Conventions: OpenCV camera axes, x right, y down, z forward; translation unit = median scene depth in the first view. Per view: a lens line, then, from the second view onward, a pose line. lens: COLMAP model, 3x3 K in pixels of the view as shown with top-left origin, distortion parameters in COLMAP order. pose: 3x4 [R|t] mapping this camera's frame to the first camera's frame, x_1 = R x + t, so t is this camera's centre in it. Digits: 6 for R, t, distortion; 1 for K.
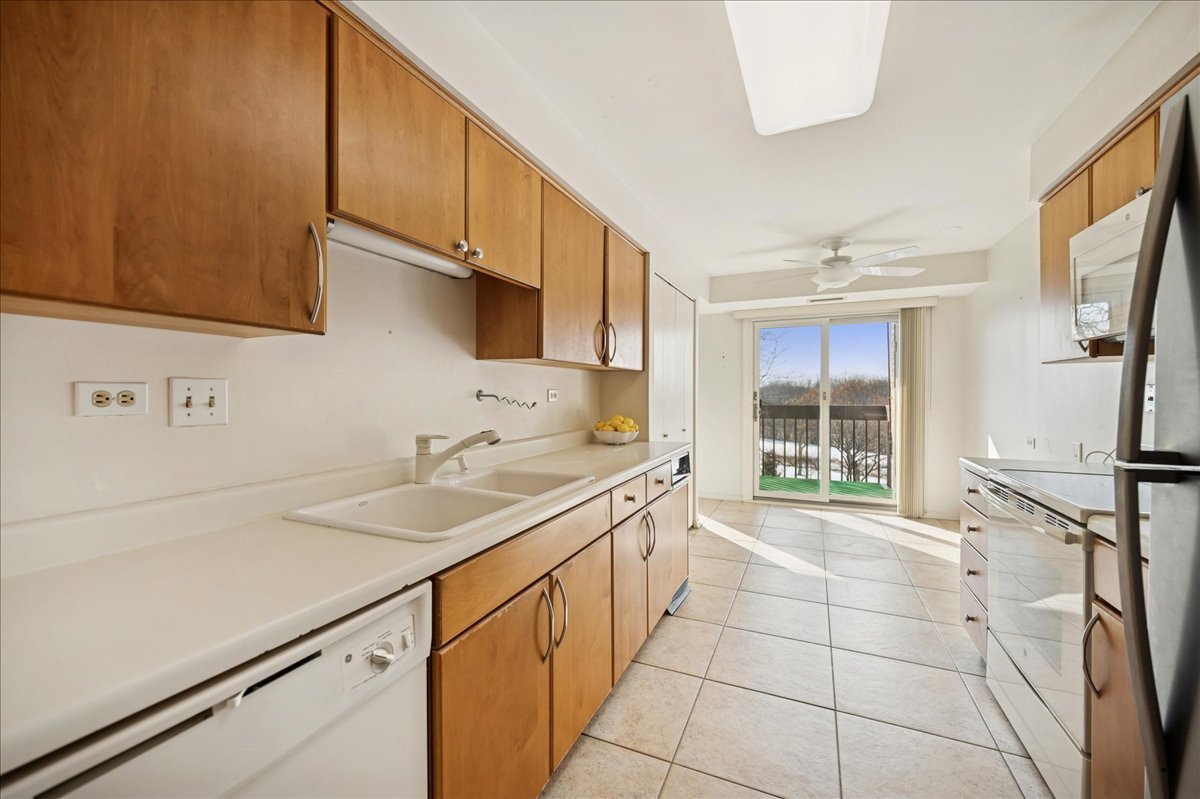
lens RADIAL K [[475.4, 0, 604.7], [0, 475.4, 397.0], [0, 0, 1]] dist [0.001037, 0.000079]
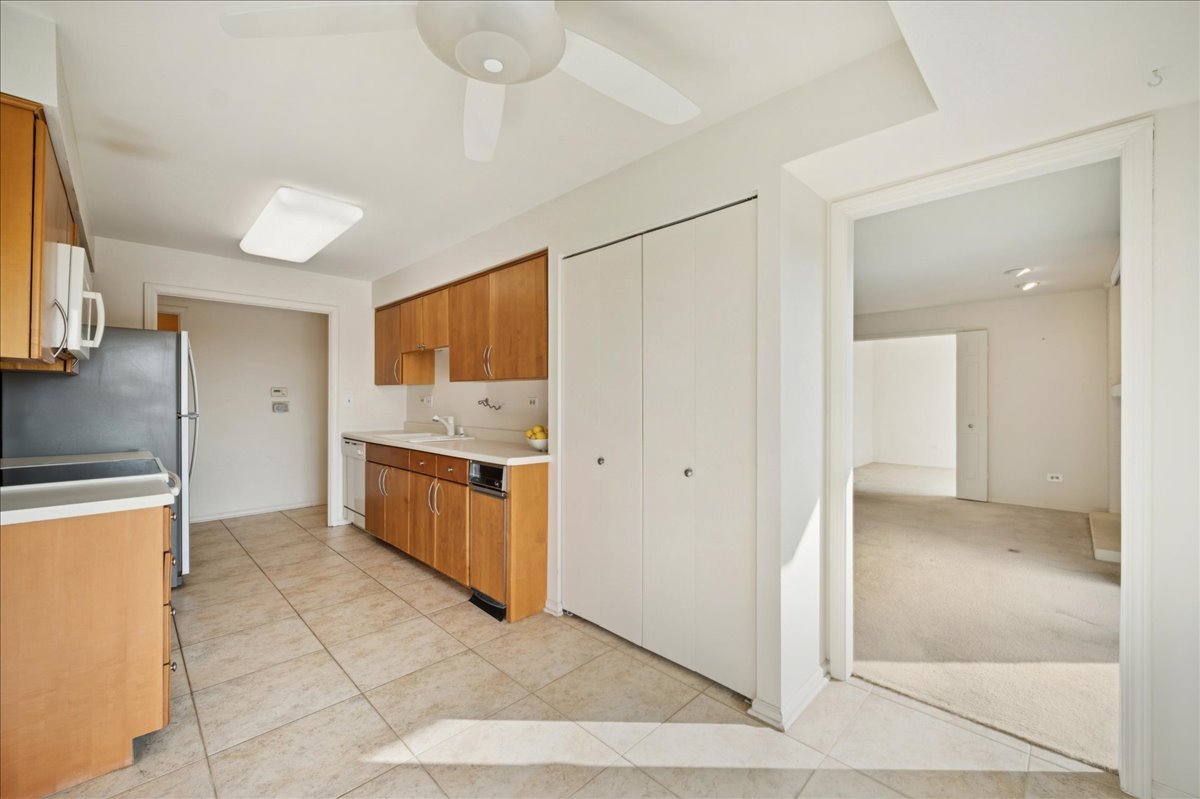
lens RADIAL K [[475.4, 0, 604.7], [0, 475.4, 397.0], [0, 0, 1]] dist [0.001037, 0.000079]
pose [[-0.354124, -0.006480, -0.935176, 1.267337], [-0.009492, 0.999949, -0.003335, -0.018924], [0.935150, 0.007696, -0.354167, 1.989564]]
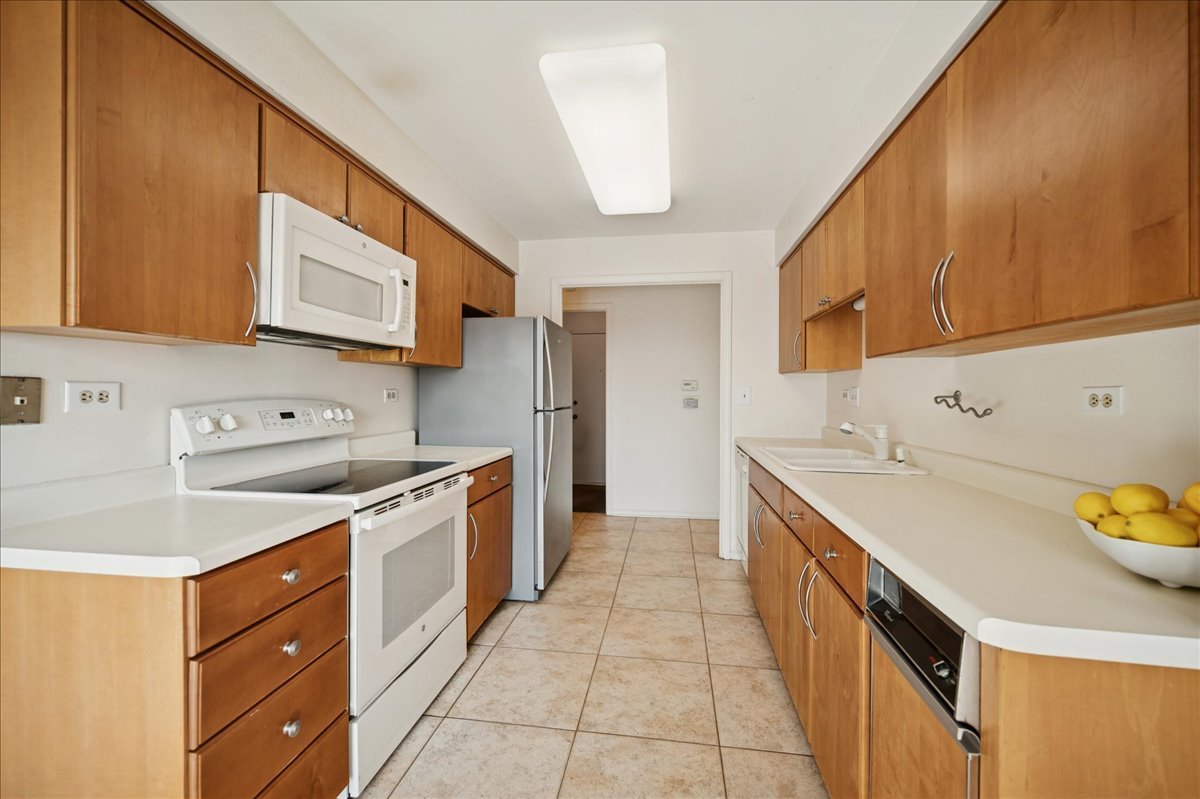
lens RADIAL K [[475.4, 0, 604.7], [0, 475.4, 397.0], [0, 0, 1]] dist [0.001037, 0.000079]
pose [[-0.964143, -0.004324, -0.265348, 0.564961], [-0.008237, 0.999873, 0.013637, -0.011304], [0.265256, 0.015333, -0.964056, 1.578191]]
